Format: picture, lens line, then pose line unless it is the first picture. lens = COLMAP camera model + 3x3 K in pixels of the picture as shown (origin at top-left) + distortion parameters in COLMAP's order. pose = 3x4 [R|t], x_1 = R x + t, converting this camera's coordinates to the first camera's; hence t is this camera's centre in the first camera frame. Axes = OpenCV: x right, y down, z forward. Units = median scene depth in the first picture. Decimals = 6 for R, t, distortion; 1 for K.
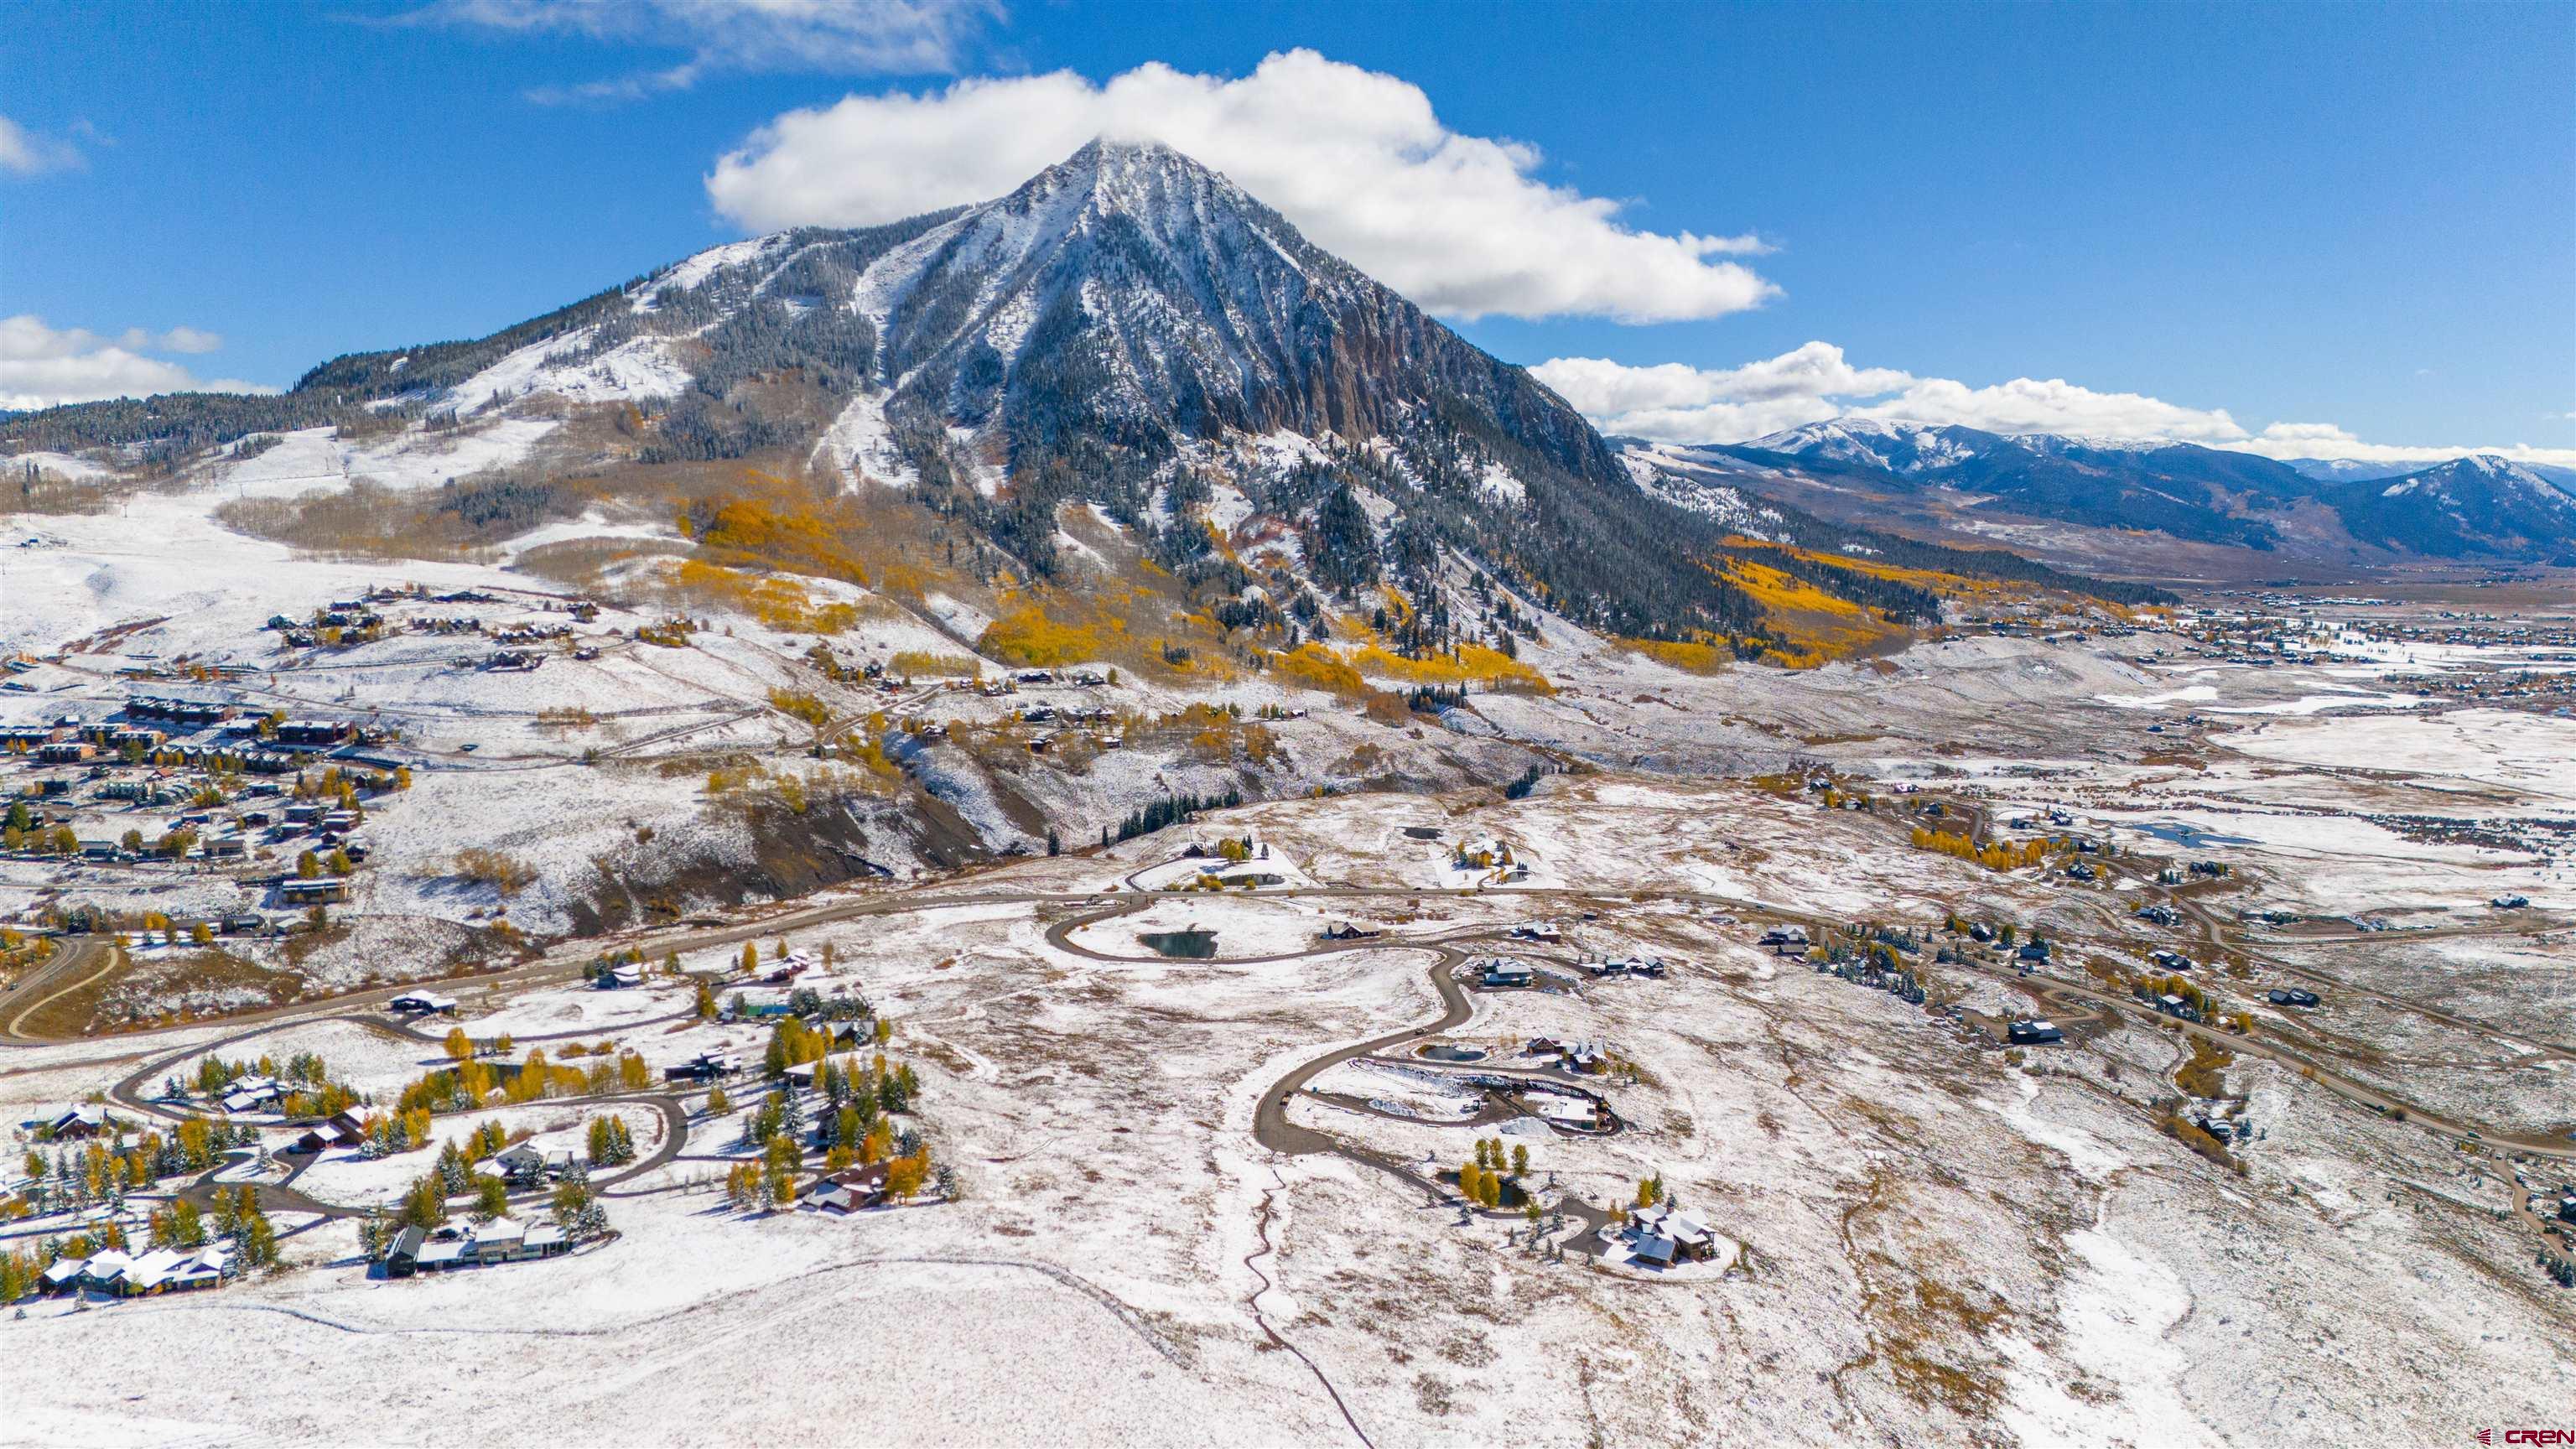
lens RADIAL K [[1878.5, 0, 1310.5], [0, 1878.5, 698.7], [0, 0, 1]] dist [0.108633, -0.126493]
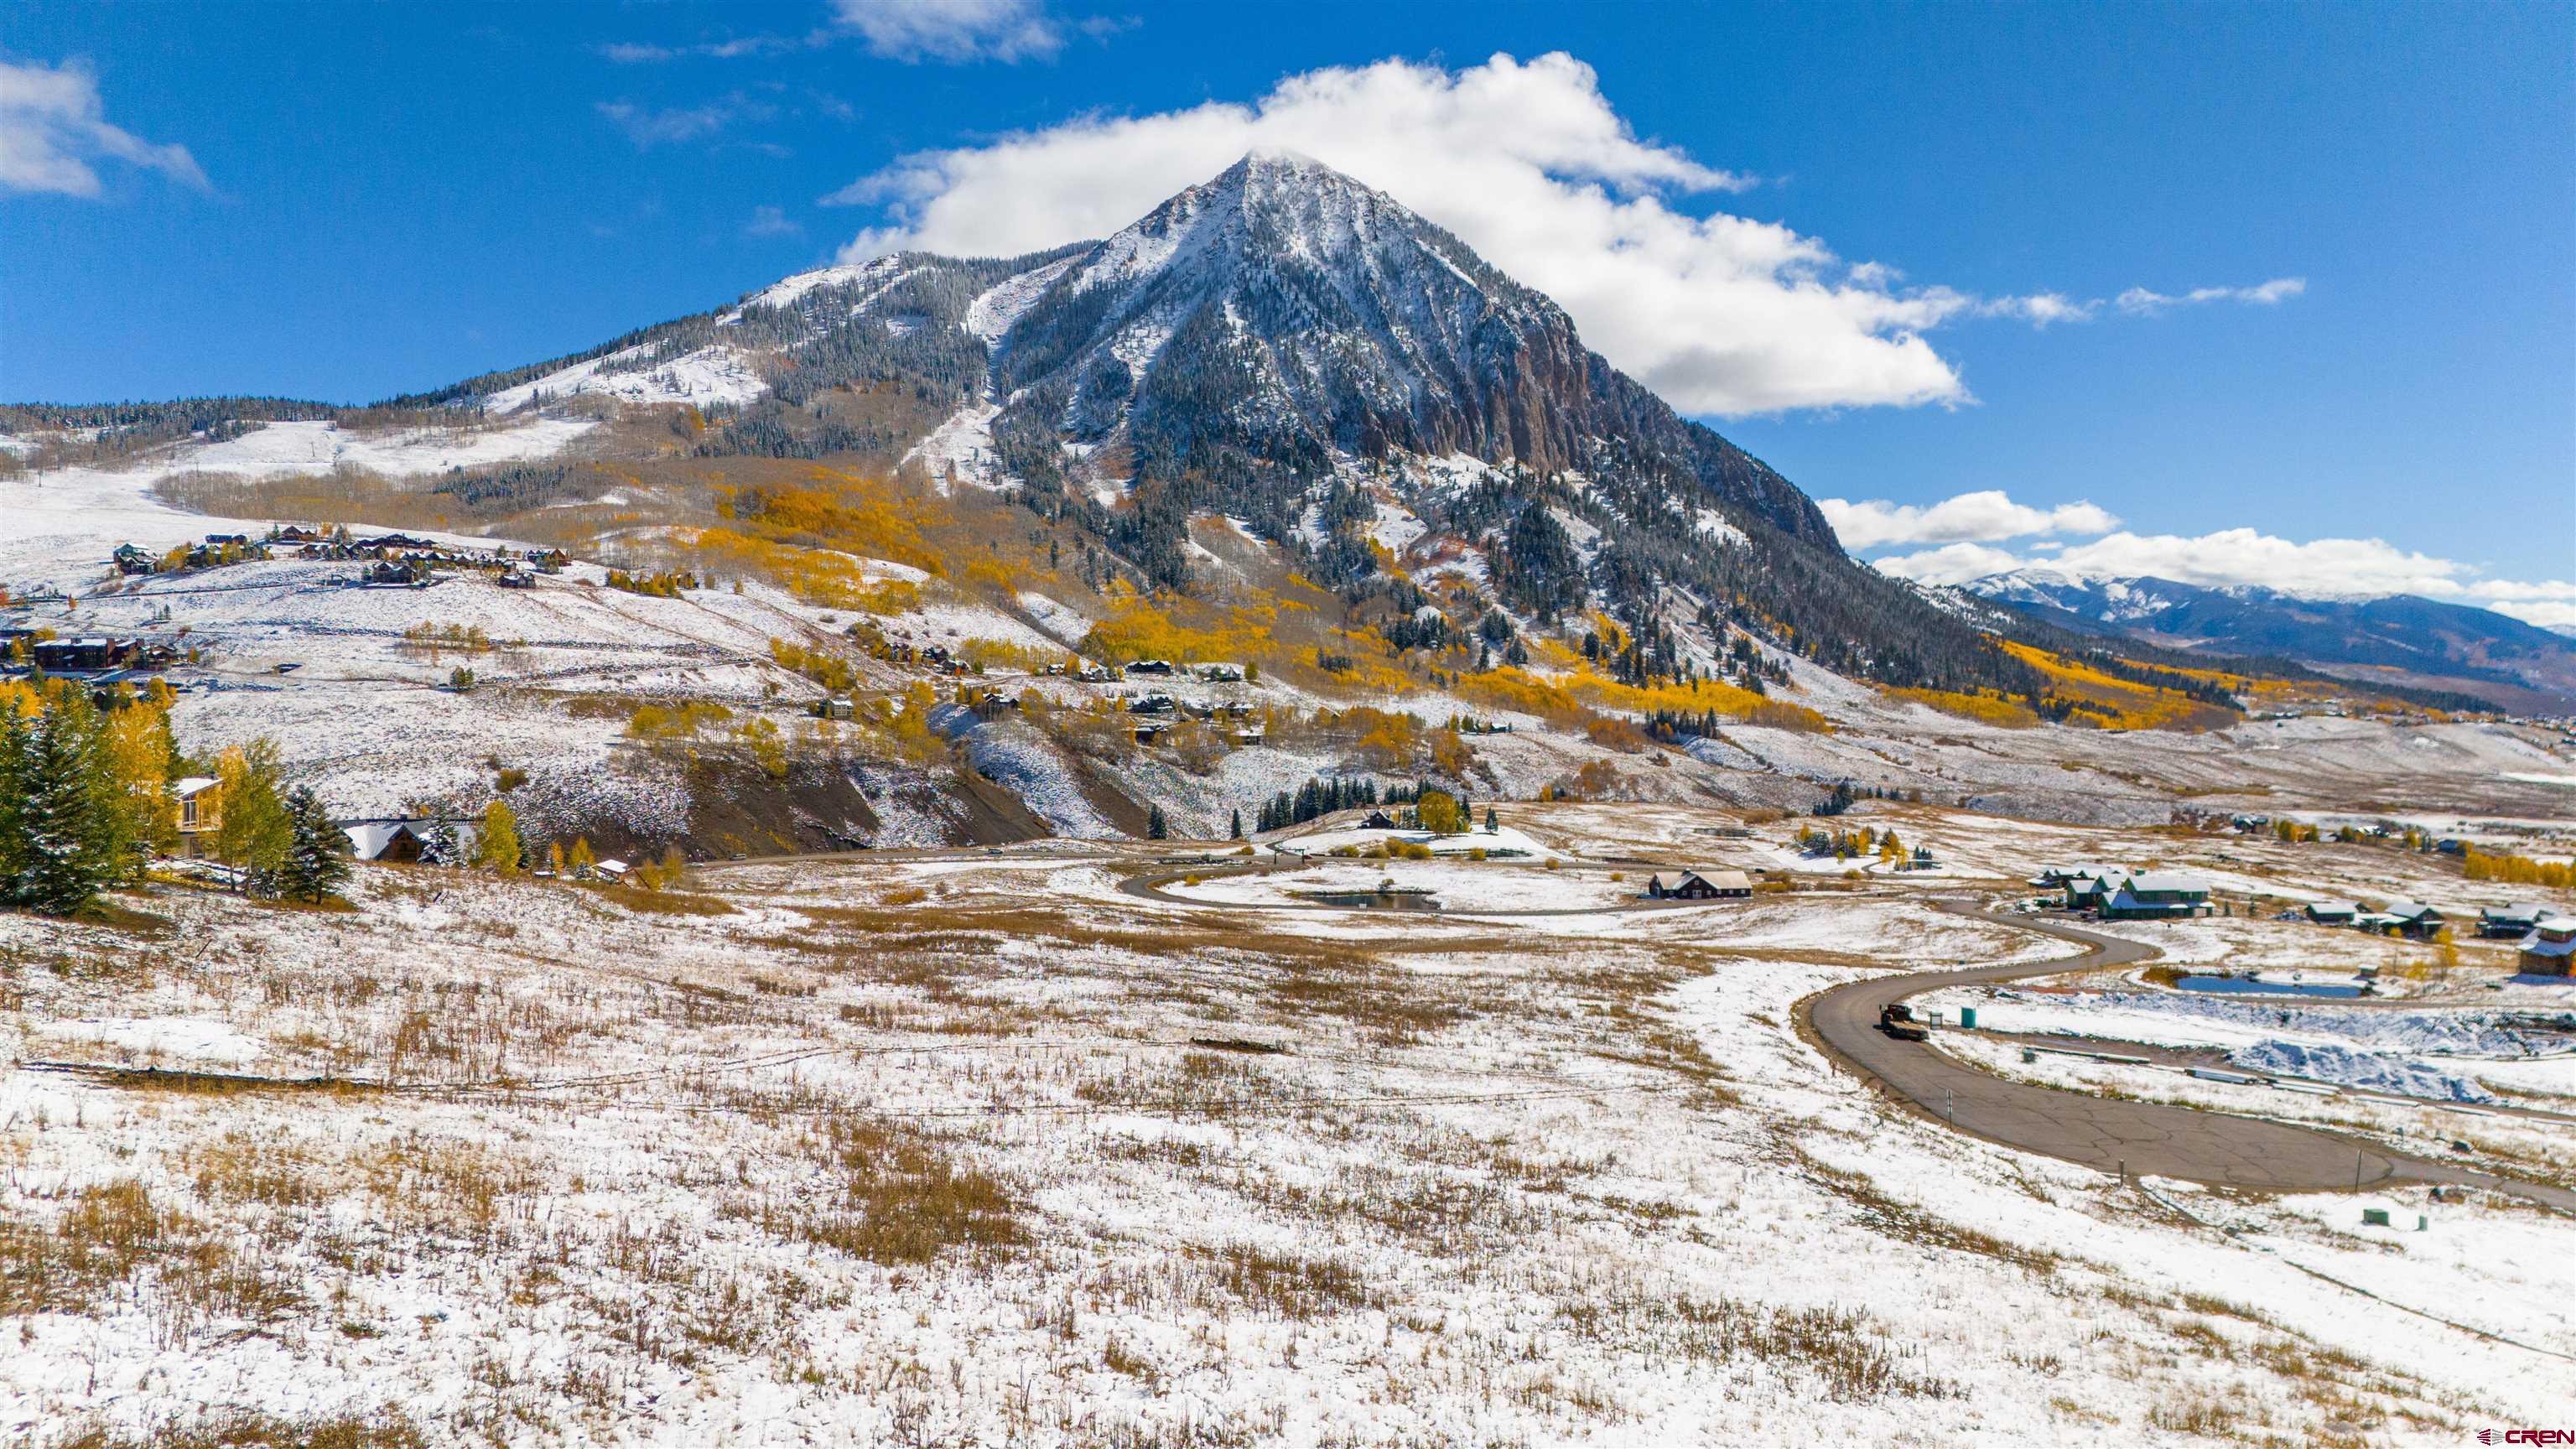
lens RADIAL K [[1878.5, 0, 1289.5], [0, 1878.5, 732.1], [0, 0, 1]] dist [0.108633, -0.126493]
pose [[0.996068, -0.000961, -0.088588, -0.017408], [-0.005627, 0.997236, -0.074086, 0.047924], [0.088414, 0.074293, 0.993309, 0.186409]]
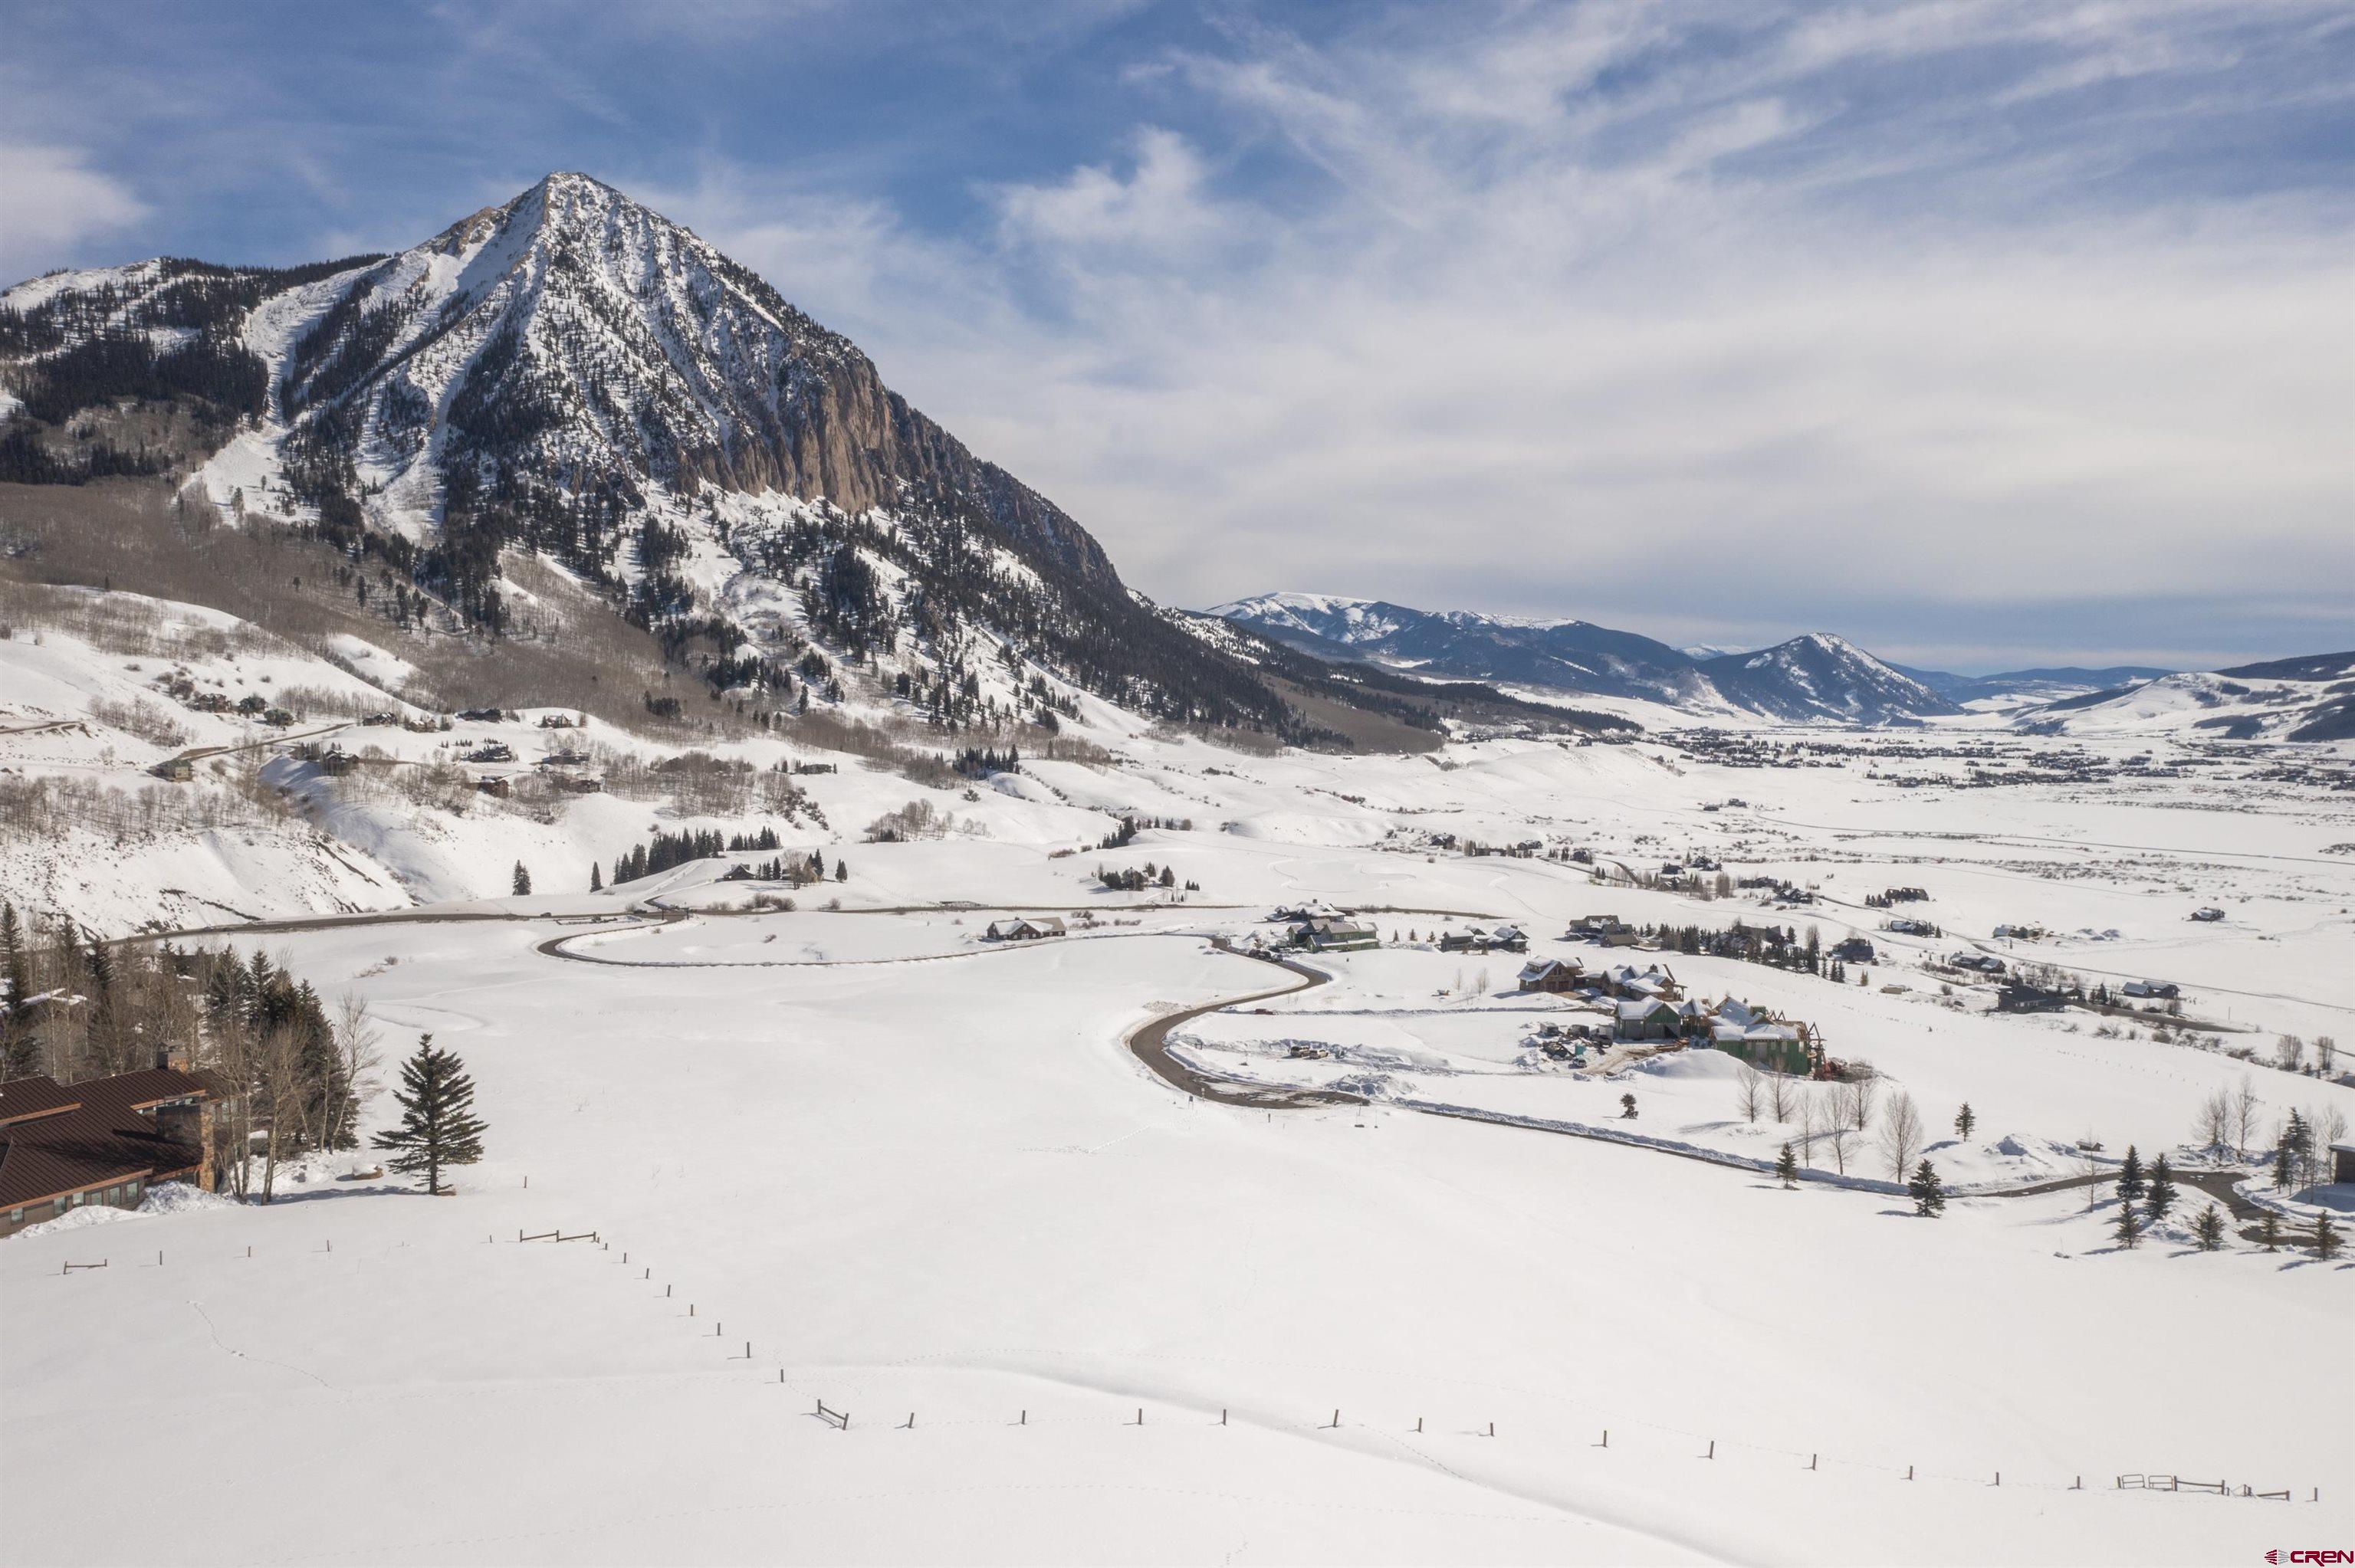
lens RADIAL K [[1867.5, 0, 1182.6], [0, 1867.5, 794.2], [0, 0, 1]] dist [-0.027143, 0.017697]
pose [[0.974185, -0.014441, 0.225289, -0.027505], [0.024936, 0.998729, -0.043811, 0.042439], [-0.224370, 0.048298, 0.973306, 0.142337]]
